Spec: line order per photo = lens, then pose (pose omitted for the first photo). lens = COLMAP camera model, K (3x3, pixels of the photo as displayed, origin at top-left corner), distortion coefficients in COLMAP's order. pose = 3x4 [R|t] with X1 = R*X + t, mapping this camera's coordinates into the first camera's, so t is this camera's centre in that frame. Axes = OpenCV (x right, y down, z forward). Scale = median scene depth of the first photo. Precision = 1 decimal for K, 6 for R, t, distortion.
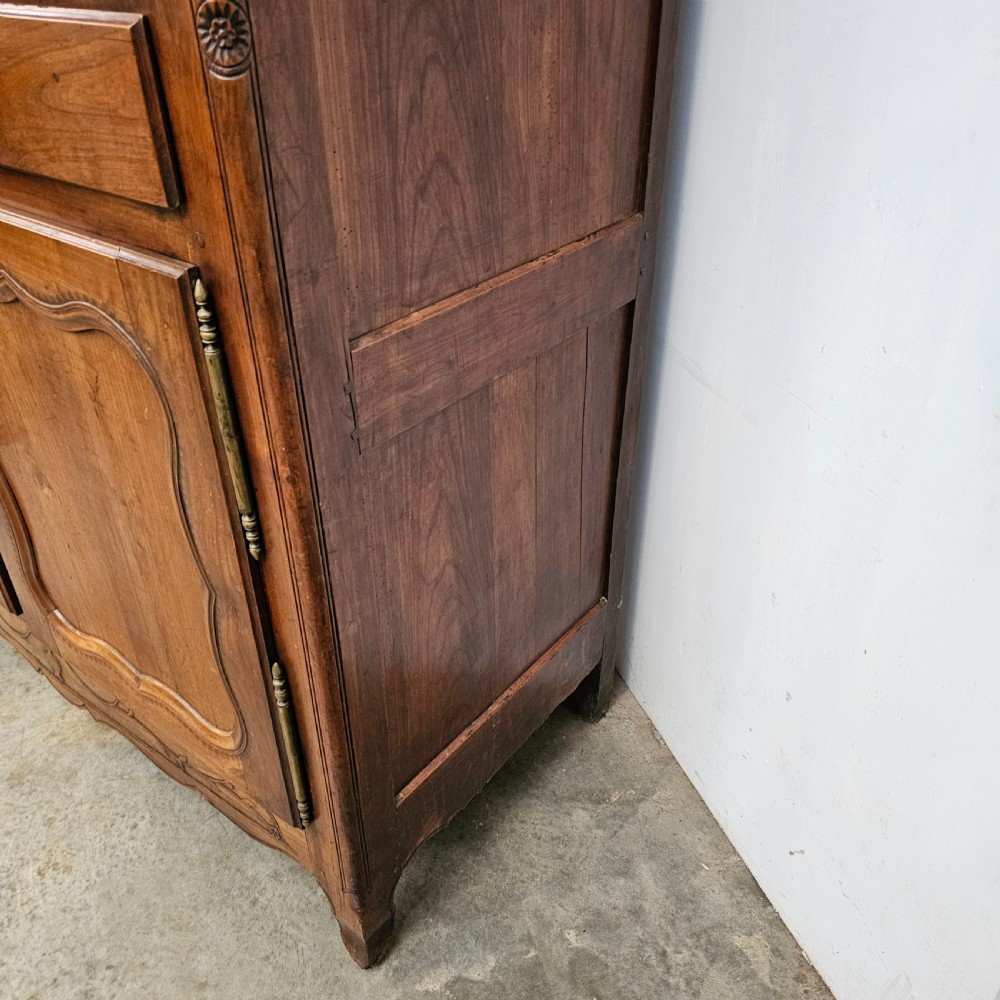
lens RADIAL K [[887.1, 0, 493.1], [0, 887.1, 516.2], [0, 0, 1]] dist [0.053864, -0.048176]
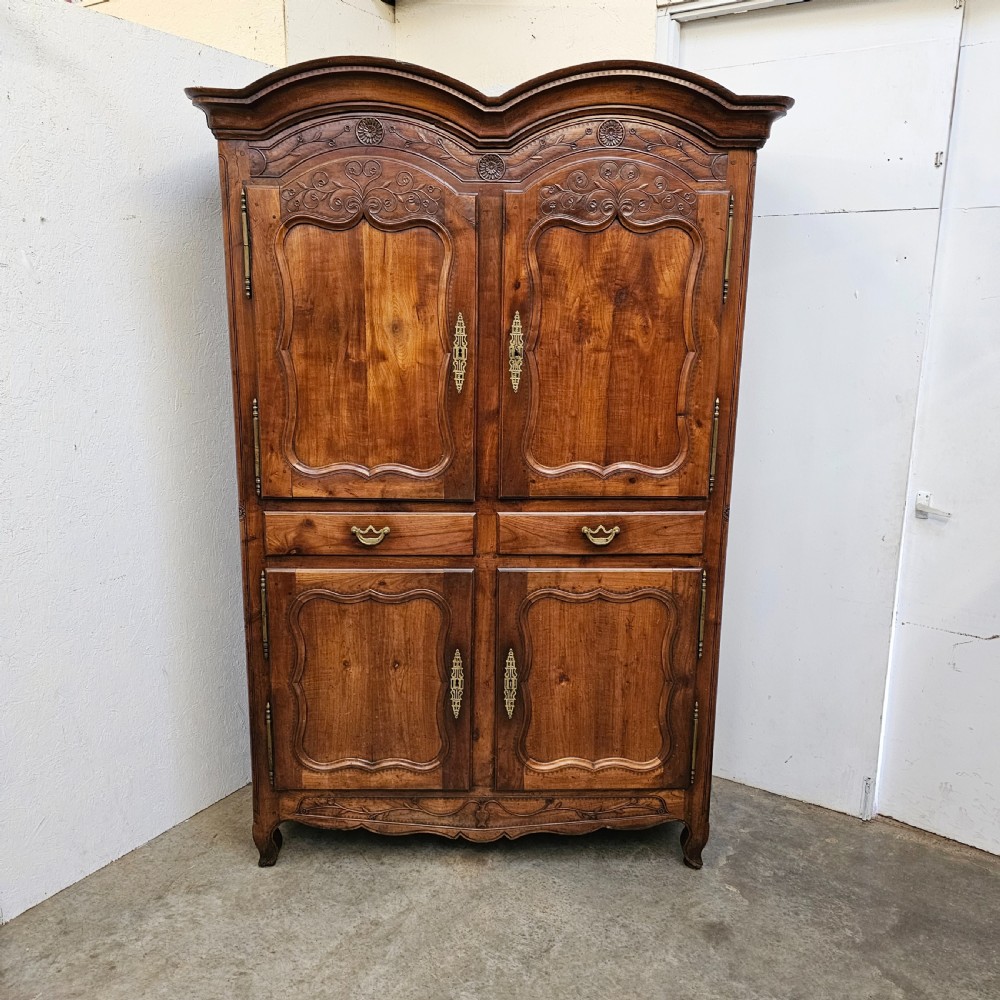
lens RADIAL K [[886.0, 0, 500.0], [0, 886.0, 500.0], [0, 0, 1]] dist [0.131038, -0.228845]
pose [[0.773625, -0.116800, 0.622785, -1.710737], [0.346460, 0.900904, -0.261415, 0.078709], [-0.530537, 0.418008, 0.737428, -0.747460]]
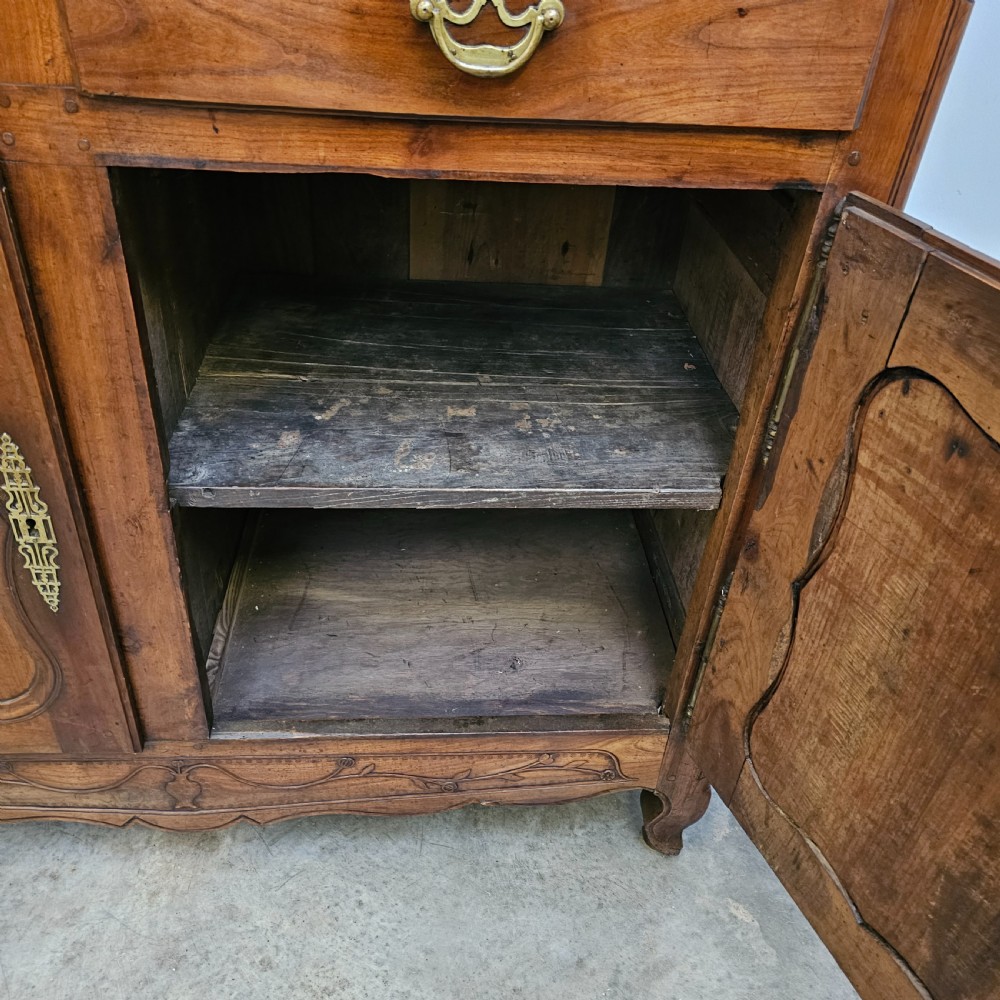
lens RADIAL K [[893.2, 0, 500.0], [0, 893.2, 500.0], [0, 0, 1]] dist [0.061259, -0.058164]
pose [[0.740790, -0.342632, 0.577783, -0.720388], [0.319487, 0.936333, 0.145633, -0.110563], [-0.590896, 0.076710, 0.803093, 0.205373]]
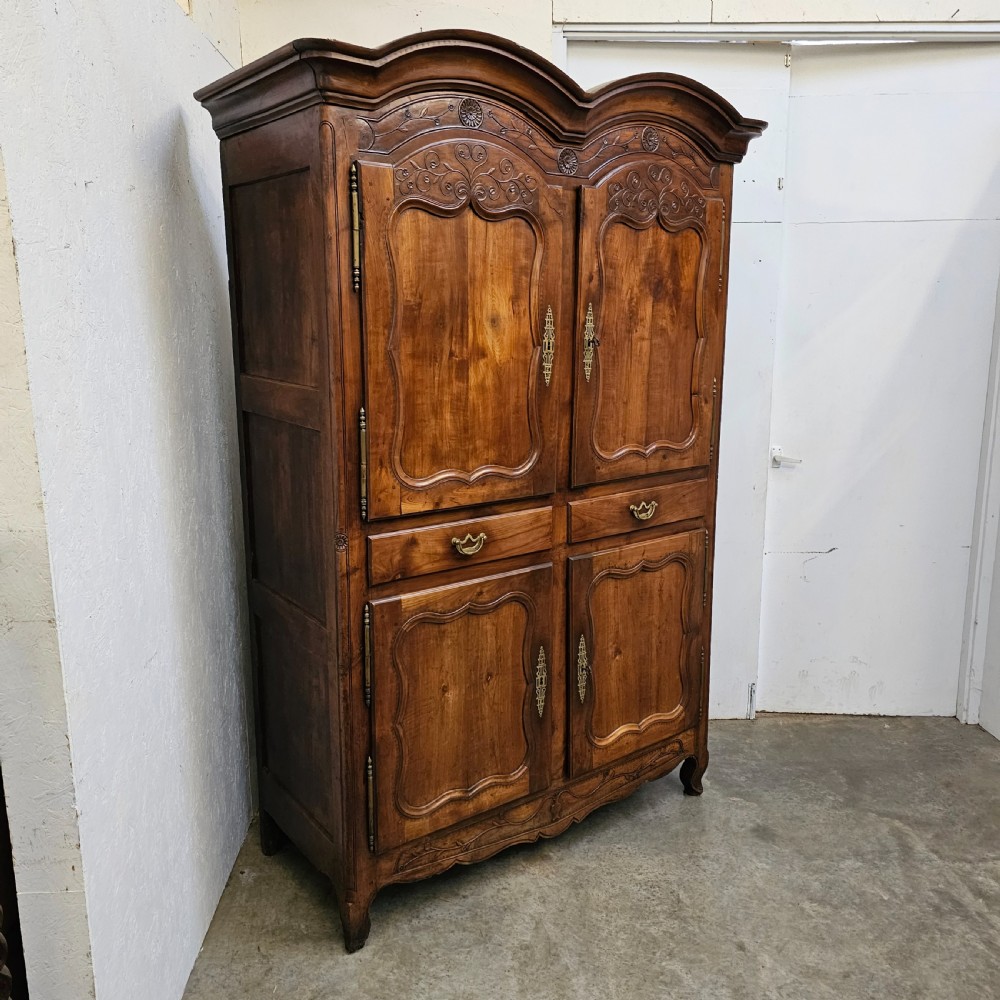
lens RADIAL K [[886.0, 0, 500.0], [0, 886.0, 500.0], [0, 0, 1]] dist [0.131038, -0.228845]
pose [[0.265542, -0.184612, 0.946259, -2.401032], [0.554068, 0.832443, 0.006923, -0.499670], [-0.788985, 0.522453, 0.323336, 0.164232]]
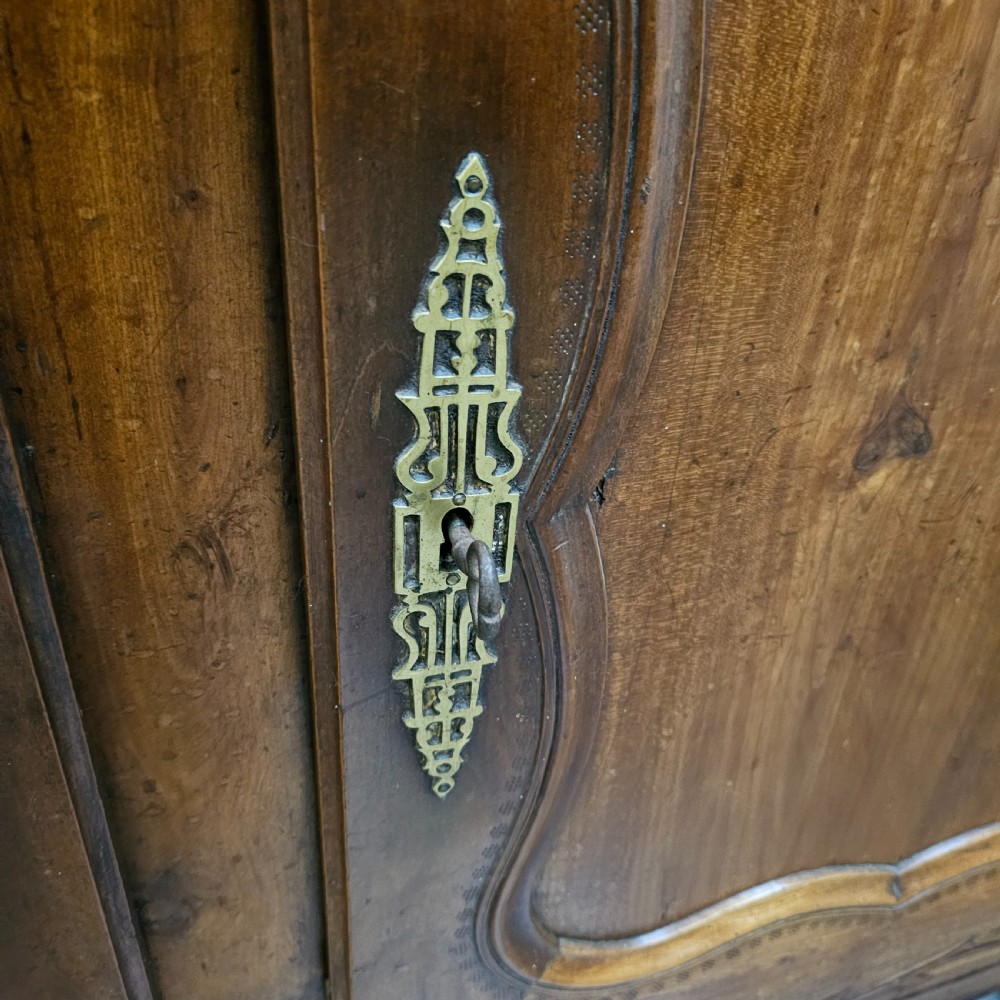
lens RADIAL K [[908.2, 0, 479.2], [0, 908.2, 500.9], [0, 0, 1]] dist [0.001796, -0.004599]
pose [[0.581866, -0.404721, 0.705431, -0.641017], [0.412323, 0.894448, 0.173065, -0.103523], [-0.701015, 0.190165, 0.687325, 0.728498]]
